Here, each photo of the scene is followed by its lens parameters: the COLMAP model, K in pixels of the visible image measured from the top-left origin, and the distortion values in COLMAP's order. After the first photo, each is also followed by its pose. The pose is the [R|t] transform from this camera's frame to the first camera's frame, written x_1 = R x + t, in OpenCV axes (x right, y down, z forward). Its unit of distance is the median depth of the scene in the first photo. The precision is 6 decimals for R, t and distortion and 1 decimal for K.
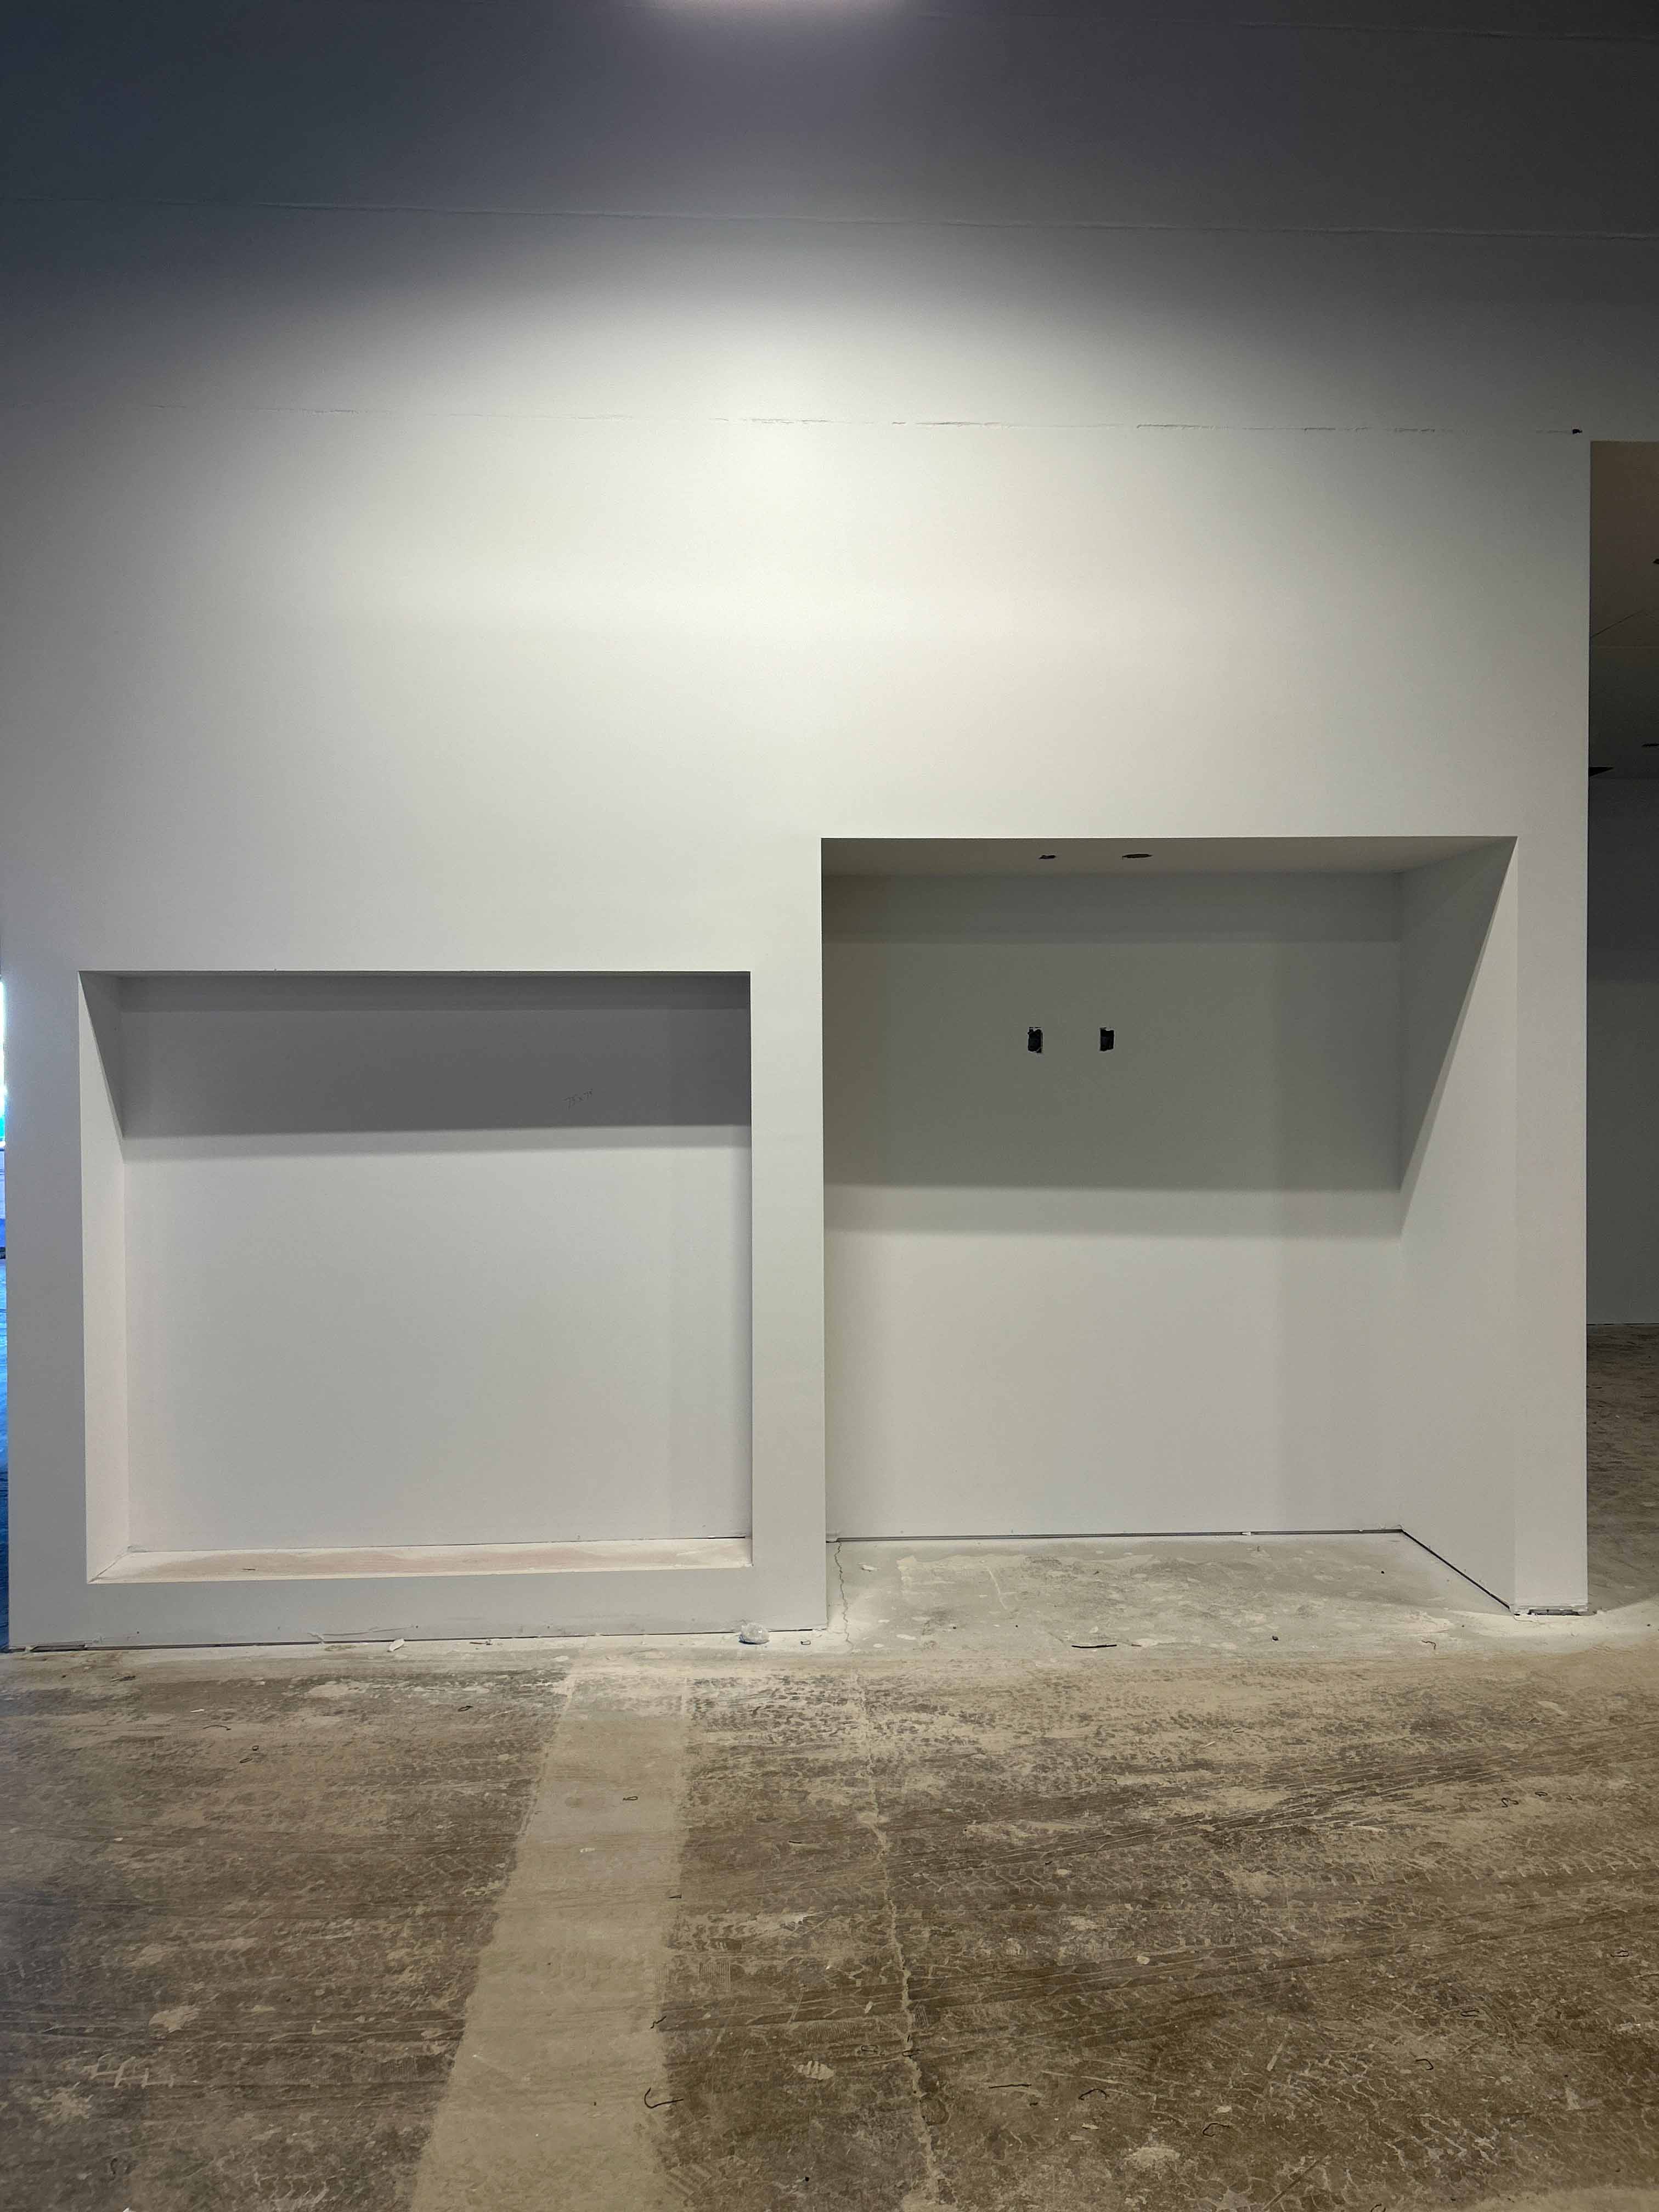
lens RADIAL K [[1665.5, 0, 828.9], [0, 1665.5, 1110.2], [0, 0, 1]] dist [0.011543, 0.003570]
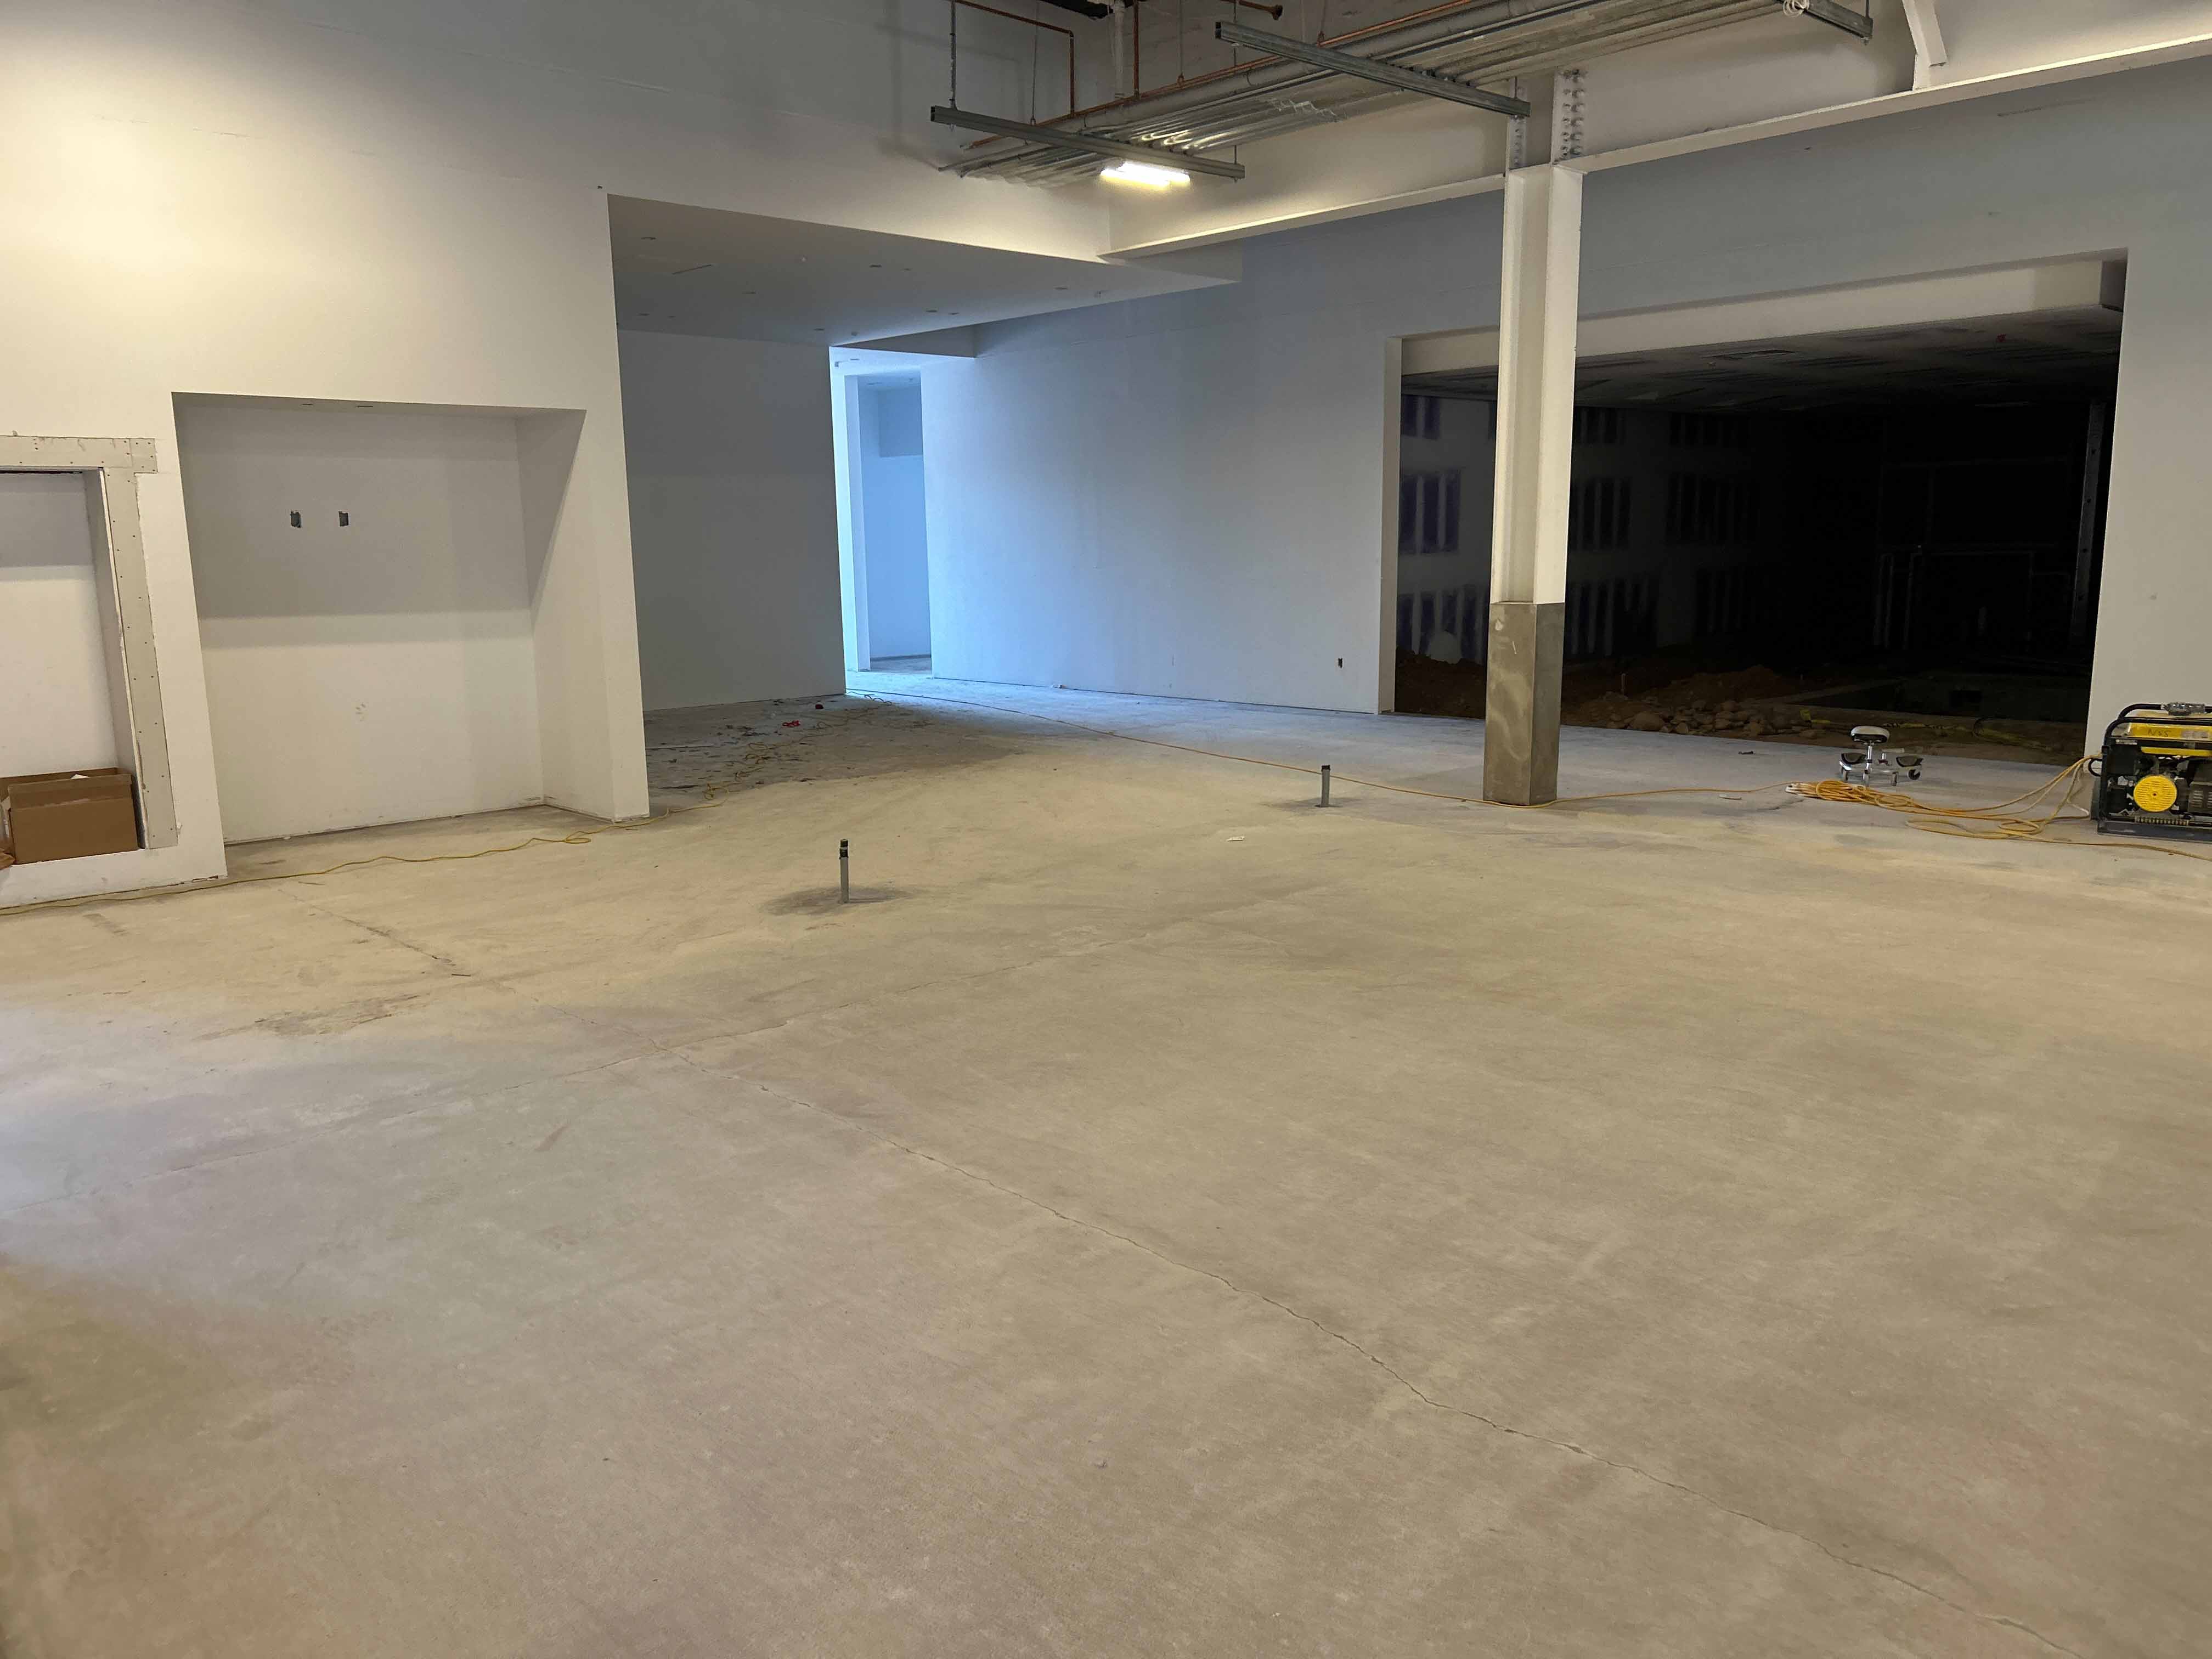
lens RADIAL K [[1665.5, 0, 1106.1], [0, 1665.5, 834.4], [0, 0, 1]] dist [0.011543, 0.003570]
pose [[0.763701, -0.121312, 0.634070, -0.326493], [0.027509, 0.987409, 0.155781, 0.026485], [-0.644984, -0.101527, 0.757422, -0.708508]]
